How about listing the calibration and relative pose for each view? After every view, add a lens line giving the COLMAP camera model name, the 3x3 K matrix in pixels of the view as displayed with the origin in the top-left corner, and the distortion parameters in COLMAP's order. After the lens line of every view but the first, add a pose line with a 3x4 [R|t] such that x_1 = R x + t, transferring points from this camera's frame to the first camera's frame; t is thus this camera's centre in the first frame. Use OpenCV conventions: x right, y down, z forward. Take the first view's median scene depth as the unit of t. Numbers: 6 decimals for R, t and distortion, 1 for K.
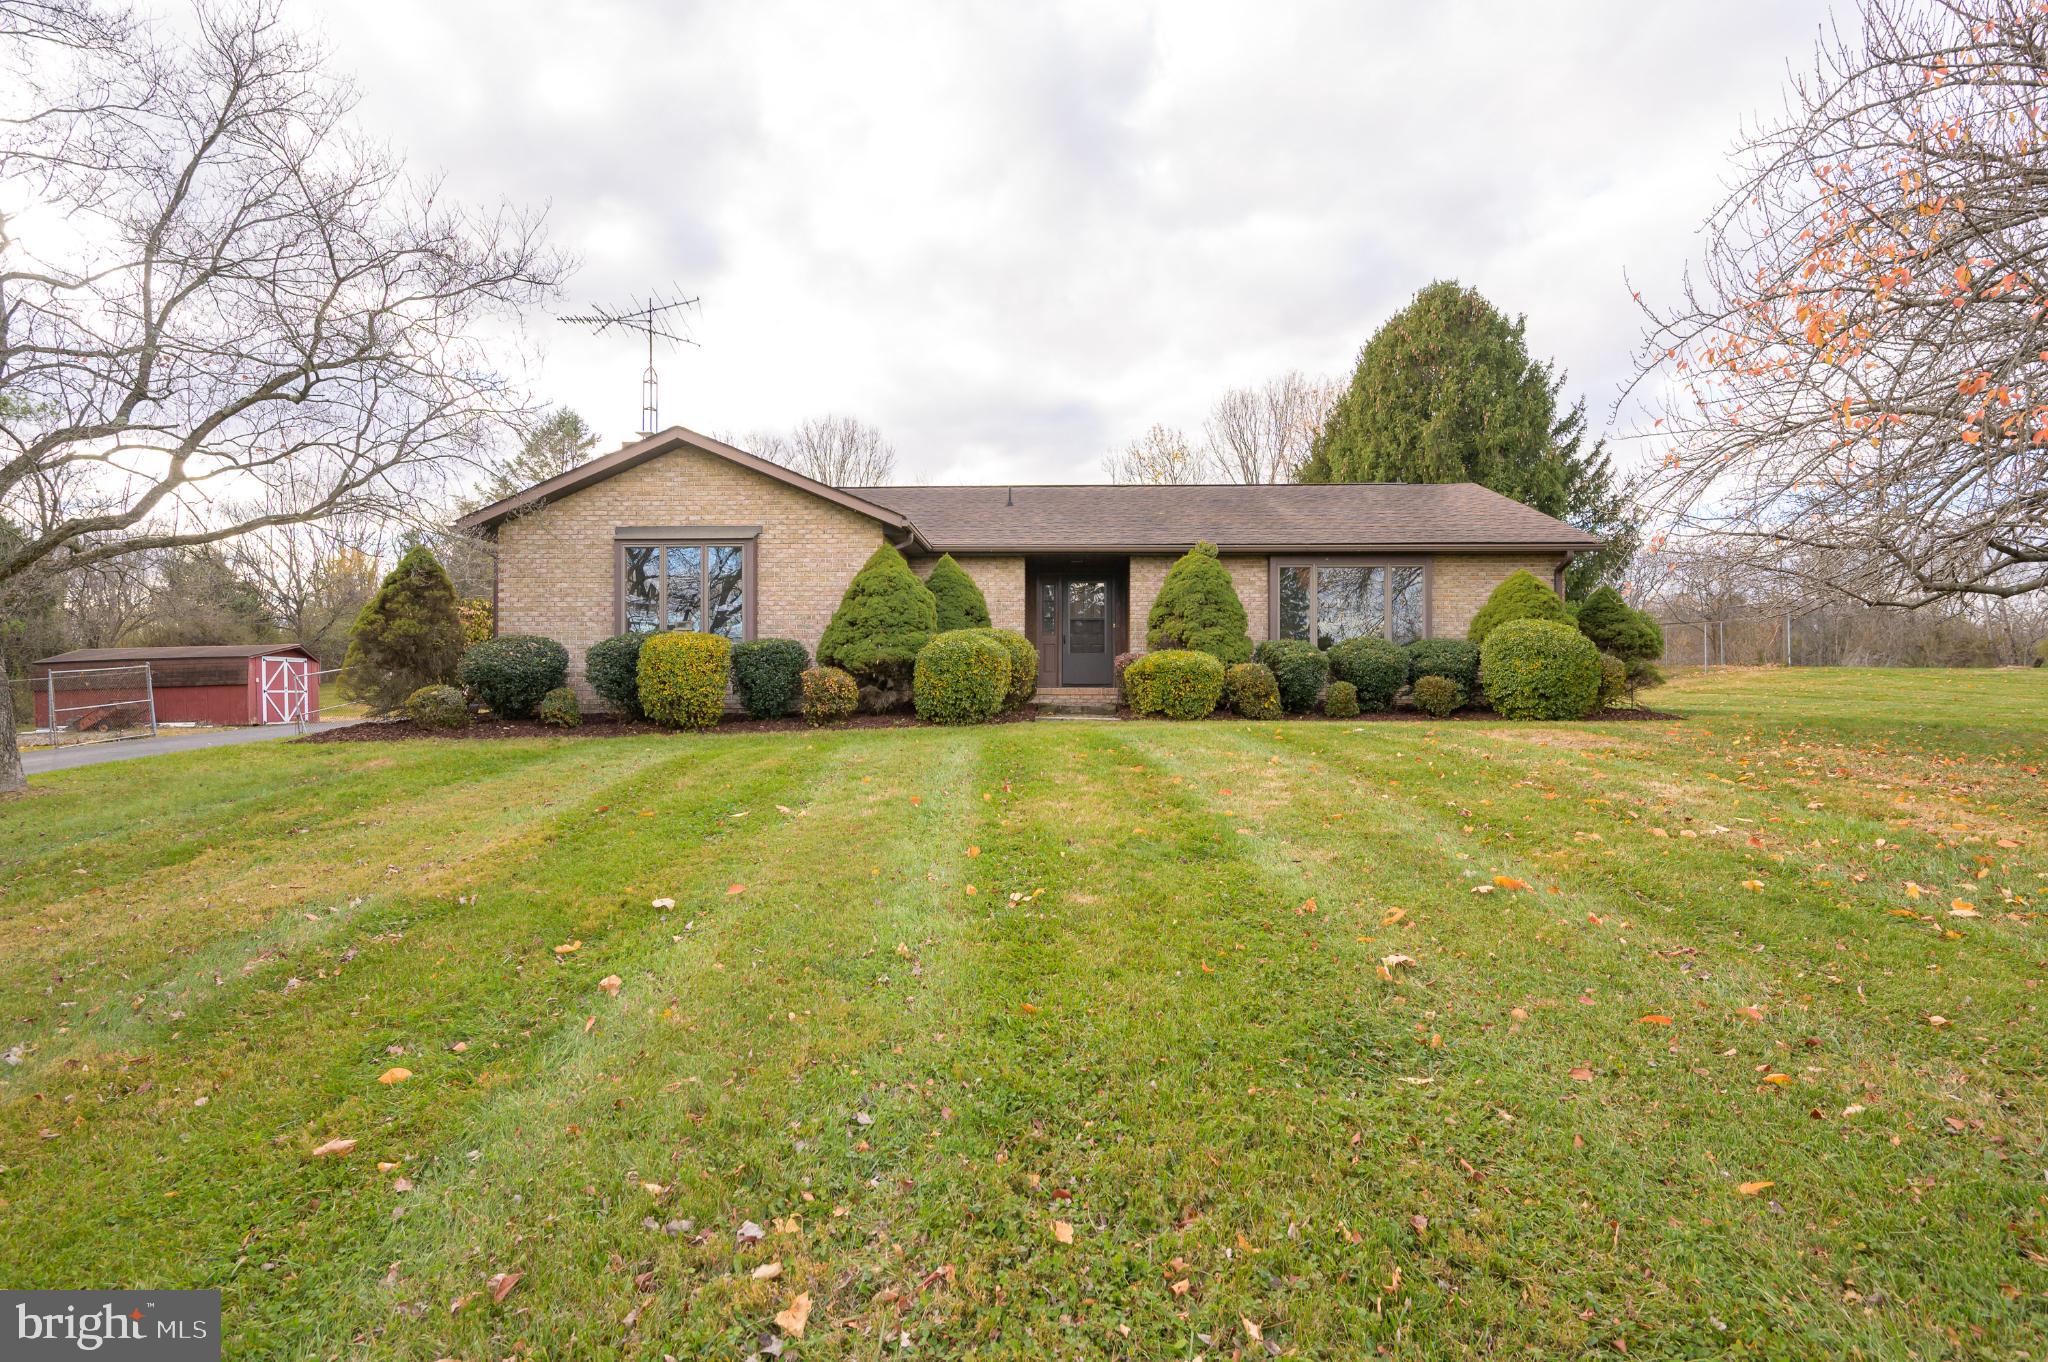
lens RADIAL K [[991.7, 0, 1010.9], [0, 991.7, 684.5], [0, 0, 1]] dist [0.001554, 0.000533]
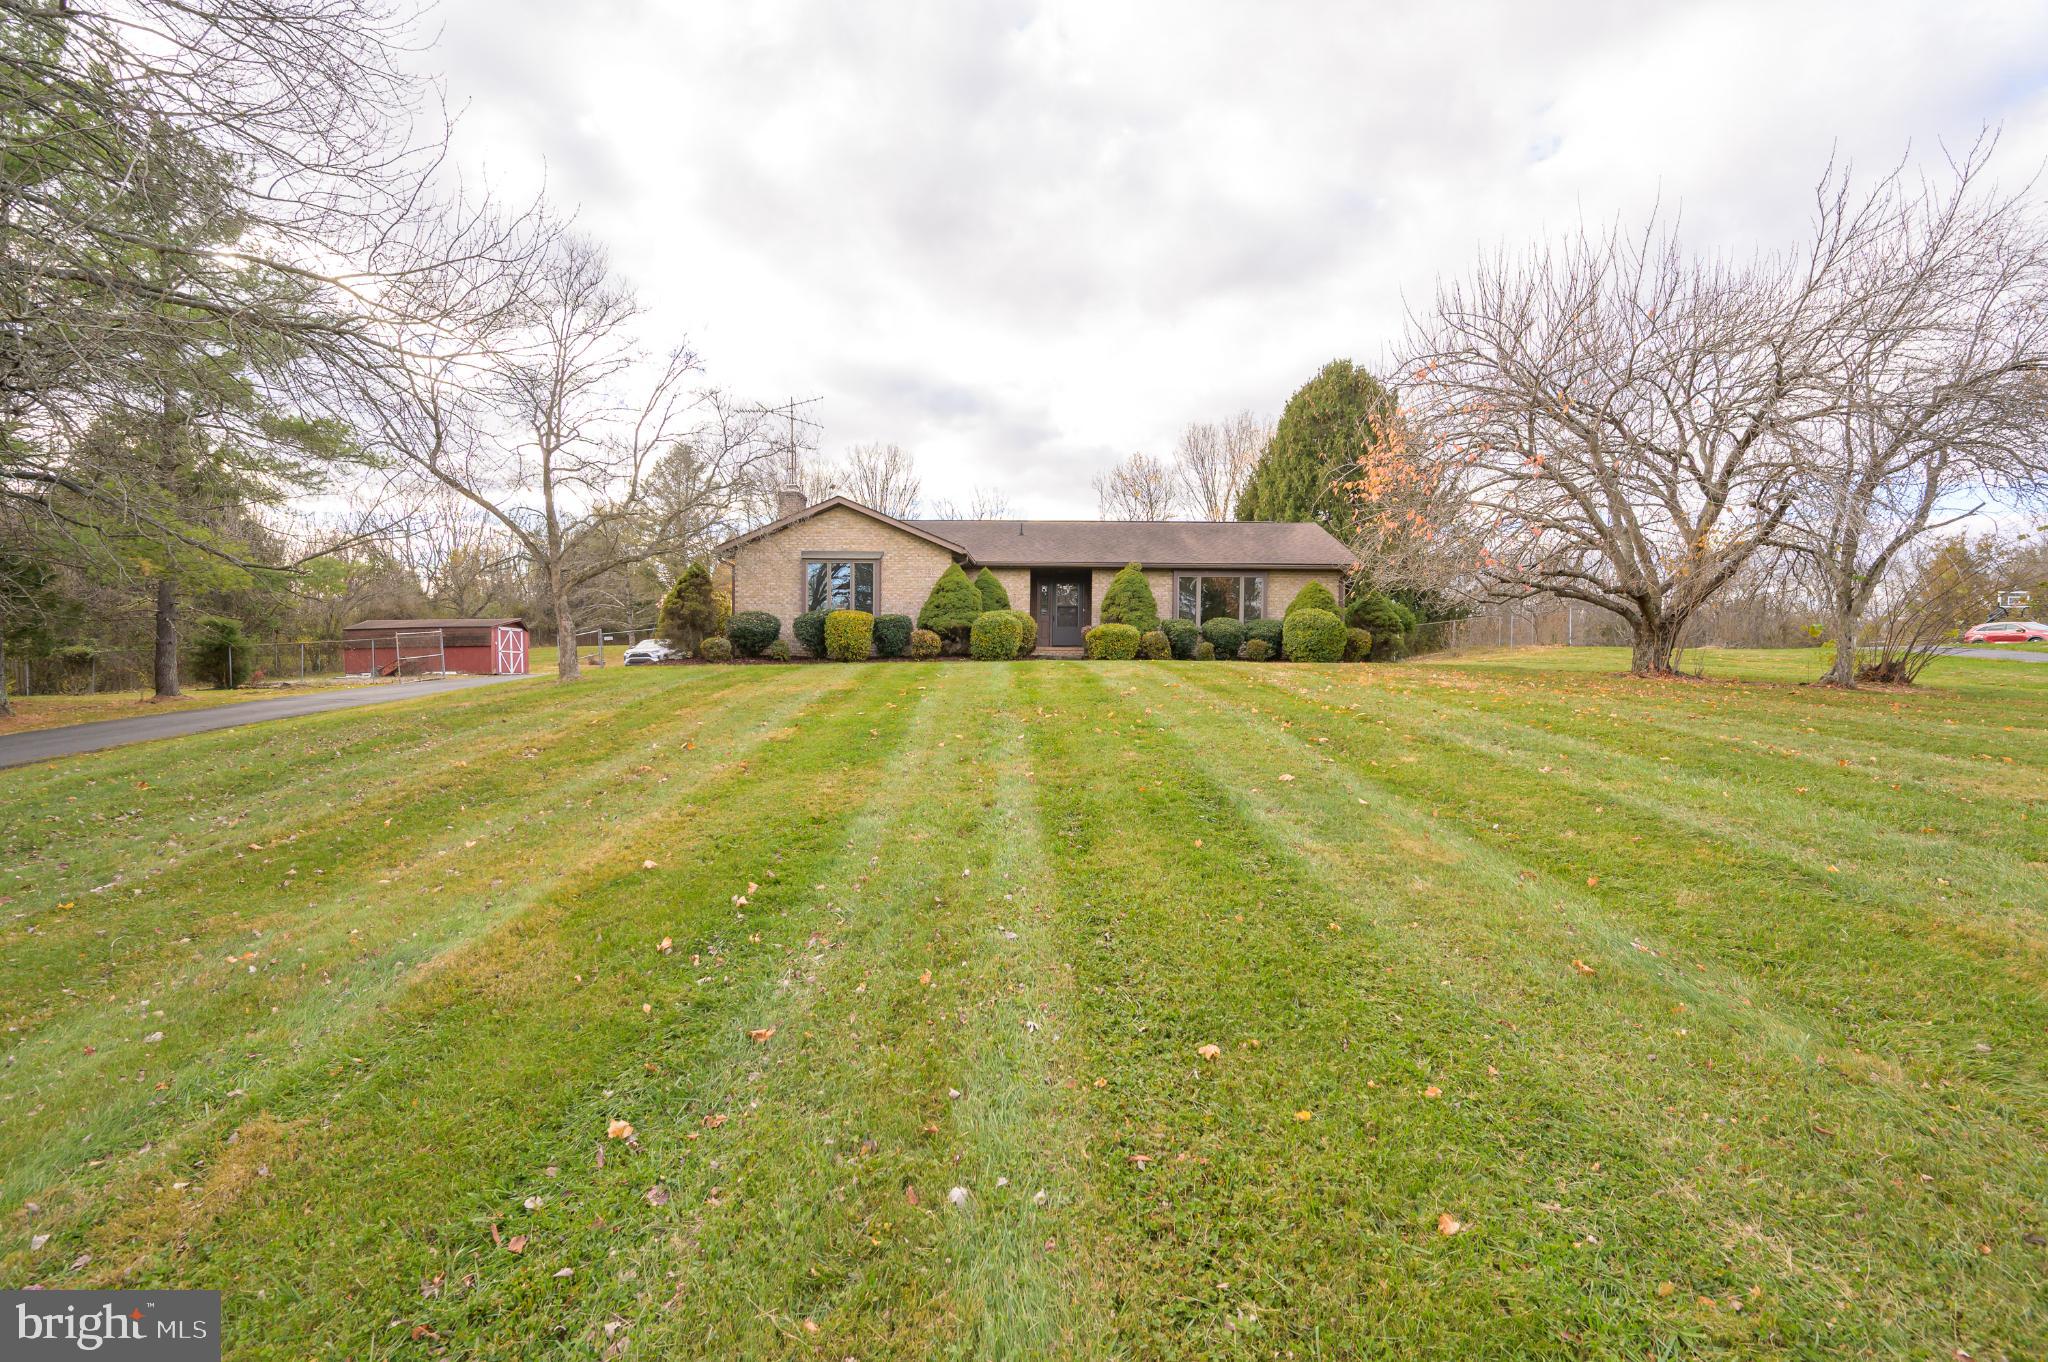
lens RADIAL K [[934.6, 0, 1026.3], [0, 934.6, 672.0], [0, 0, 1]] dist [0.001857, 0.000068]
pose [[0.999859, 0.009512, 0.013814, -0.014429], [-0.009548, 0.999951, 0.002524, 0.048286], [-0.013789, -0.002656, 0.999901, -0.659886]]
